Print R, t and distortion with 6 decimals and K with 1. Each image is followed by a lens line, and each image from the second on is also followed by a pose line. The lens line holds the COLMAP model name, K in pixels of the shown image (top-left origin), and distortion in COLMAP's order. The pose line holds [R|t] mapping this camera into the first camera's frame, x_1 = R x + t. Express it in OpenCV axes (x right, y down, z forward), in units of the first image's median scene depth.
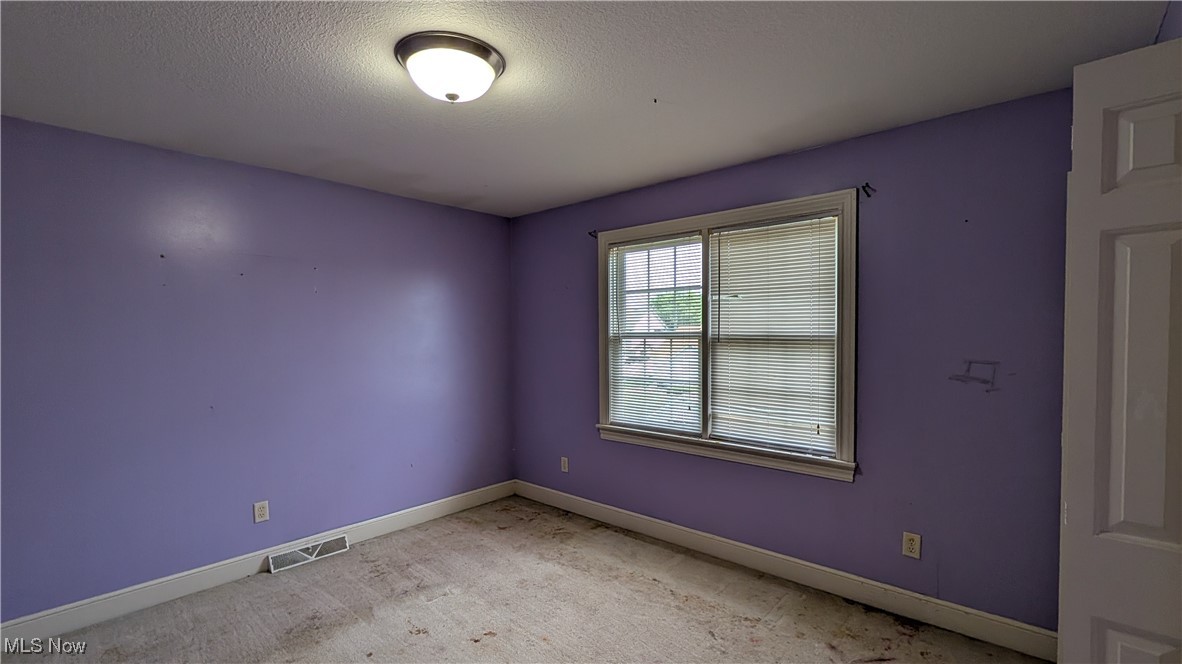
lens RADIAL K [[443.3, 0, 590.4], [0, 443.3, 335.0], [0, 0, 1]] dist [0.001365, 0.000124]
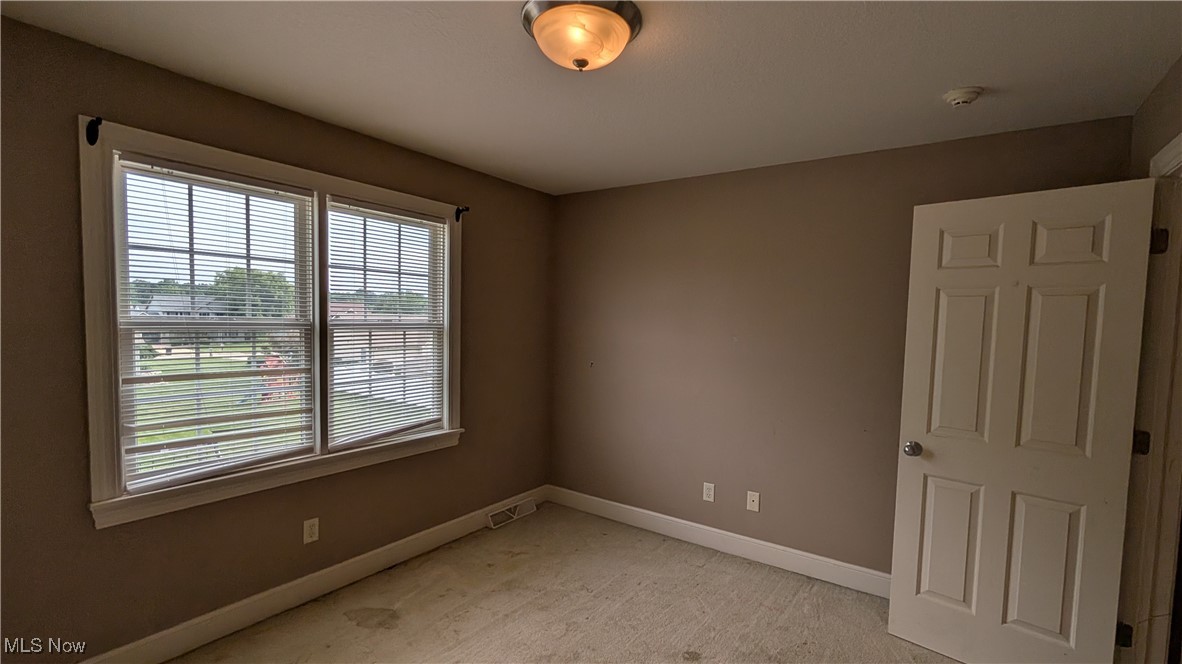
lens RADIAL K [[456.9, 0, 580.0], [0, 456.9, 342.2], [0, 0, 1]] dist [0.000601, 0.000065]
pose [[0.045678, -0.041918, 0.998076, -0.536404], [-0.012528, 0.999017, 0.042531, -0.012534], [-0.998878, -0.014446, 0.045108, 0.487821]]
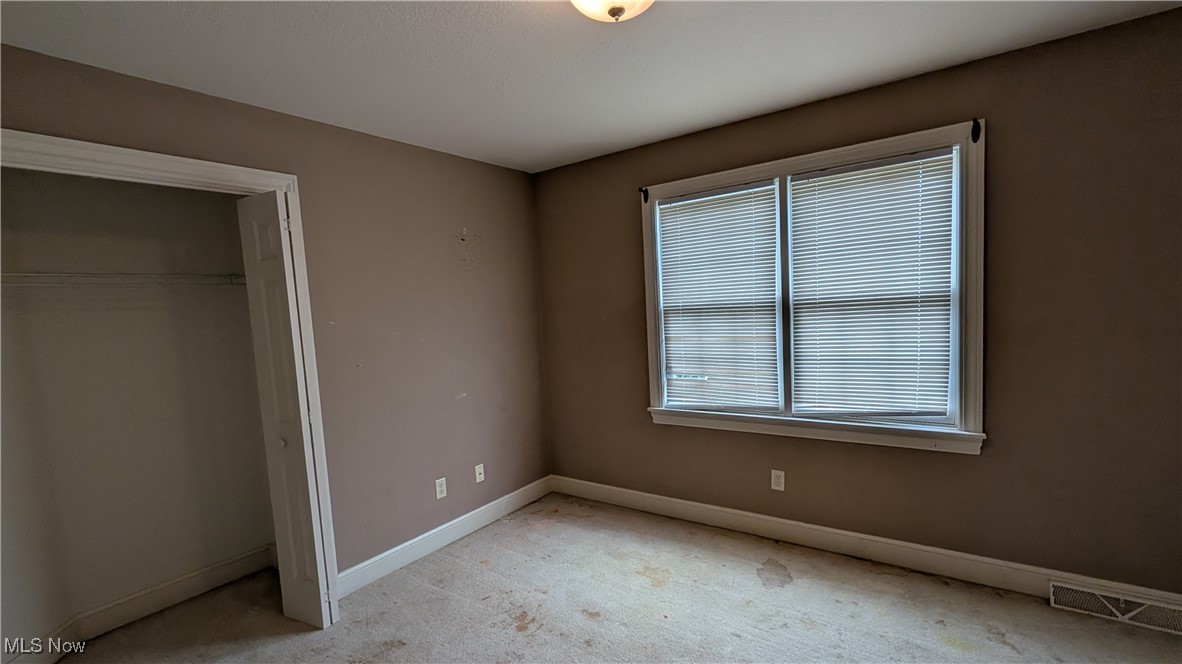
lens RADIAL K [[443.3, 0, 590.4], [0, 443.3, 335.0], [0, 0, 1]] dist [0.001365, 0.000124]
pose [[0.993833, -0.055491, 0.096005, -0.211784], [0.050215, 0.997137, 0.056527, -0.000409], [-0.098867, -0.051358, 0.993774, 0.162375]]
